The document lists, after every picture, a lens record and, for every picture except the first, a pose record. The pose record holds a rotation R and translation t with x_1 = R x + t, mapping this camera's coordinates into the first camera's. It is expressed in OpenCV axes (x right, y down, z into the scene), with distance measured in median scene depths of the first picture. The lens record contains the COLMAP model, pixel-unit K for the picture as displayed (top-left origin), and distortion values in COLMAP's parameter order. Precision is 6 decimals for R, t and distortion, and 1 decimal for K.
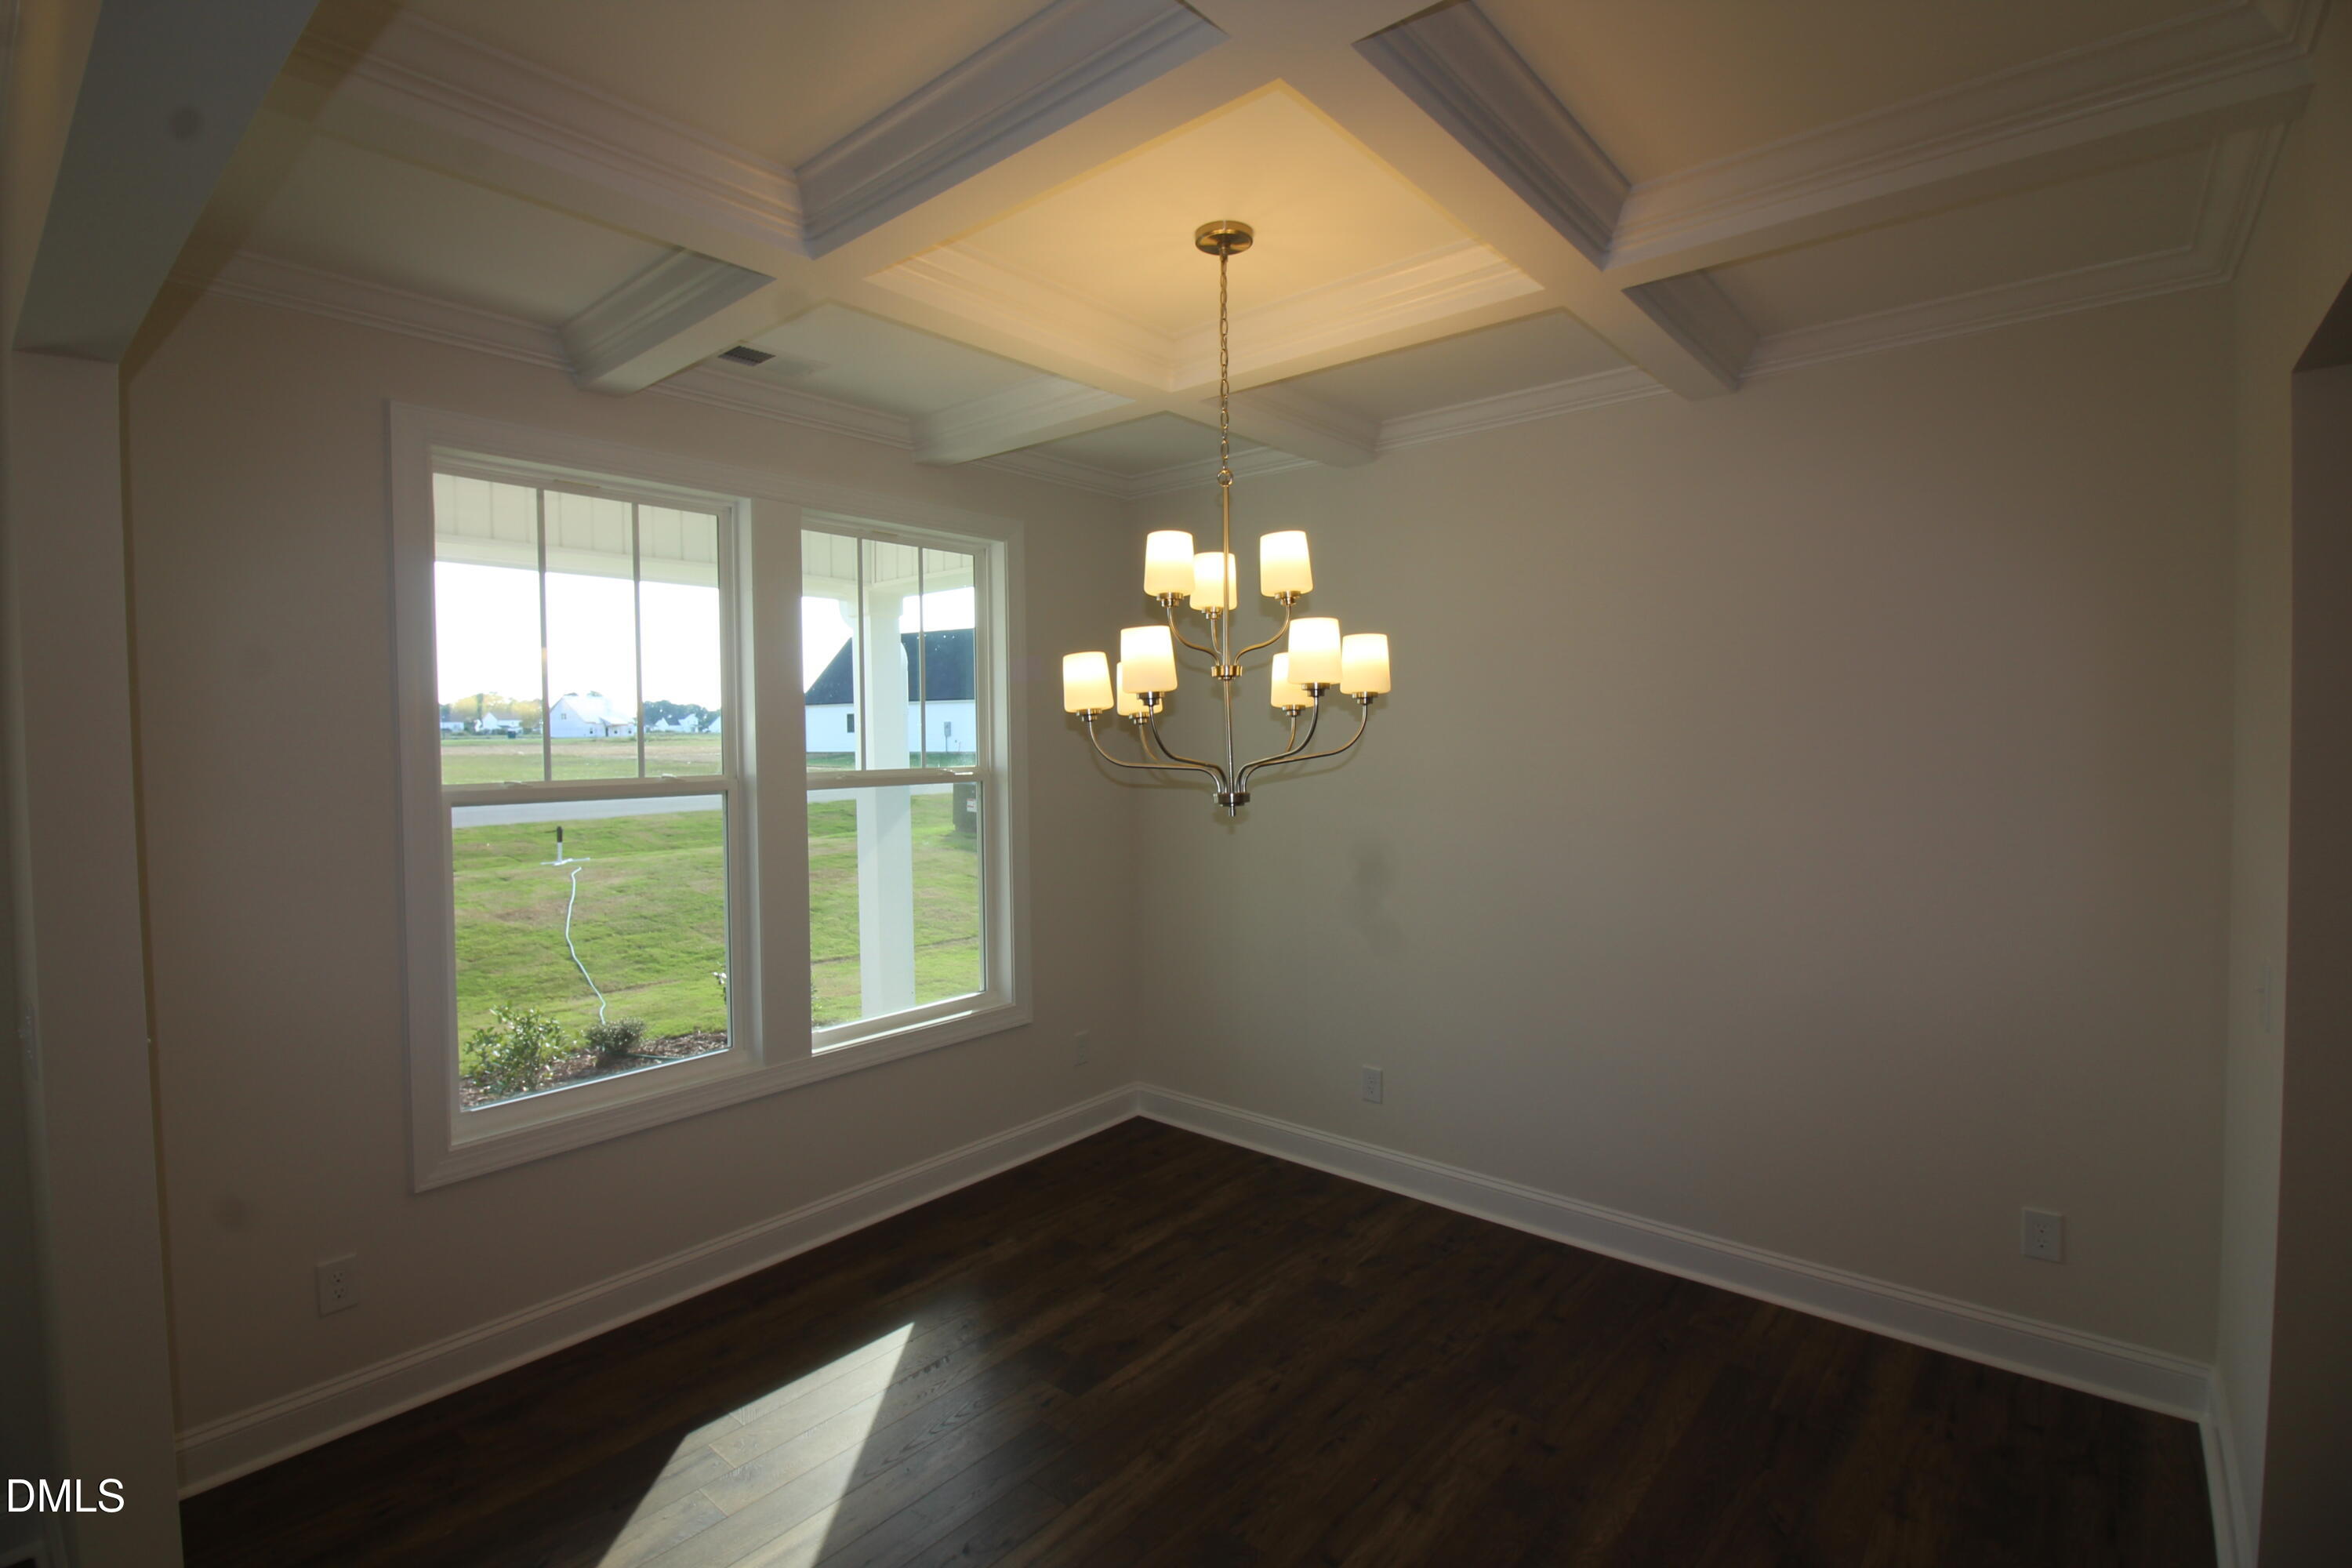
lens RADIAL K [[1090.9, 0, 1159.7], [0, 1090.9, 763.0], [0, 0, 1]] dist [-0.010867, -0.004020]
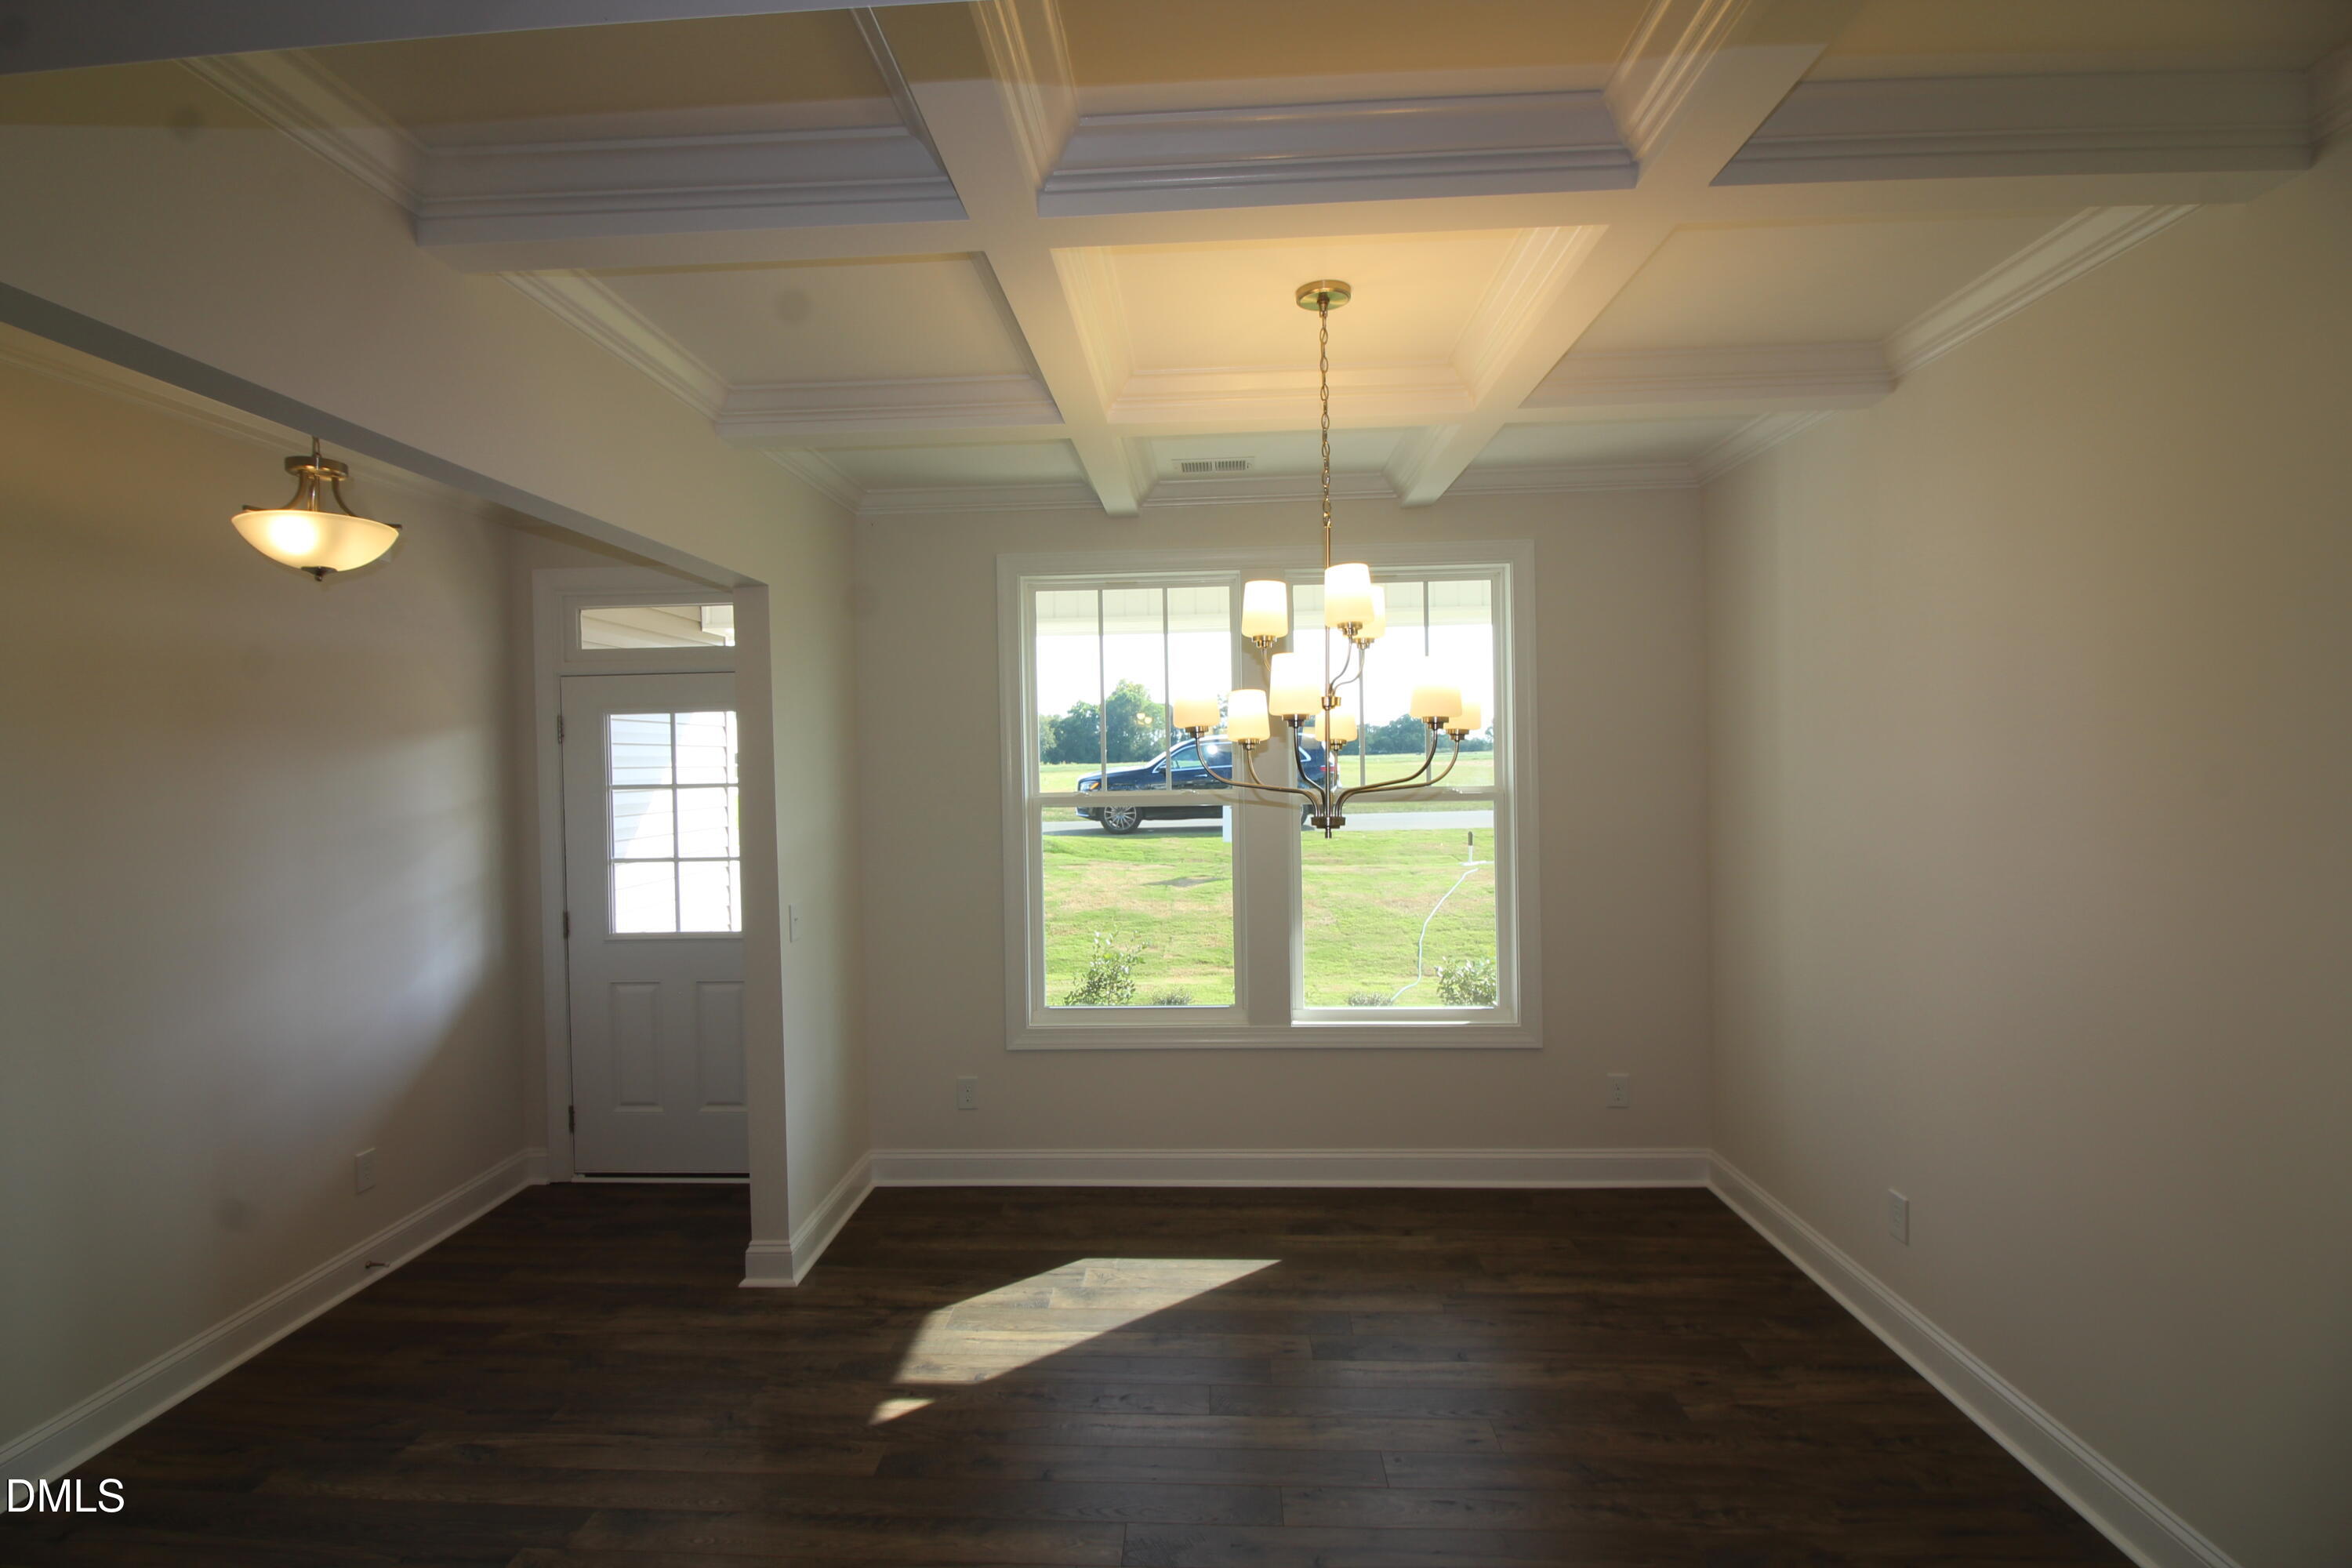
lens RADIAL K [[1090.9, 0, 1154.0], [0, 1090.9, 773.0], [0, 0, 1]] dist [-0.010867, -0.004020]
pose [[0.606956, 0.006921, -0.794706, 0.541802], [-0.008295, 0.999963, 0.002373, -0.010803], [0.794692, 0.005152, 0.606990, 0.152599]]
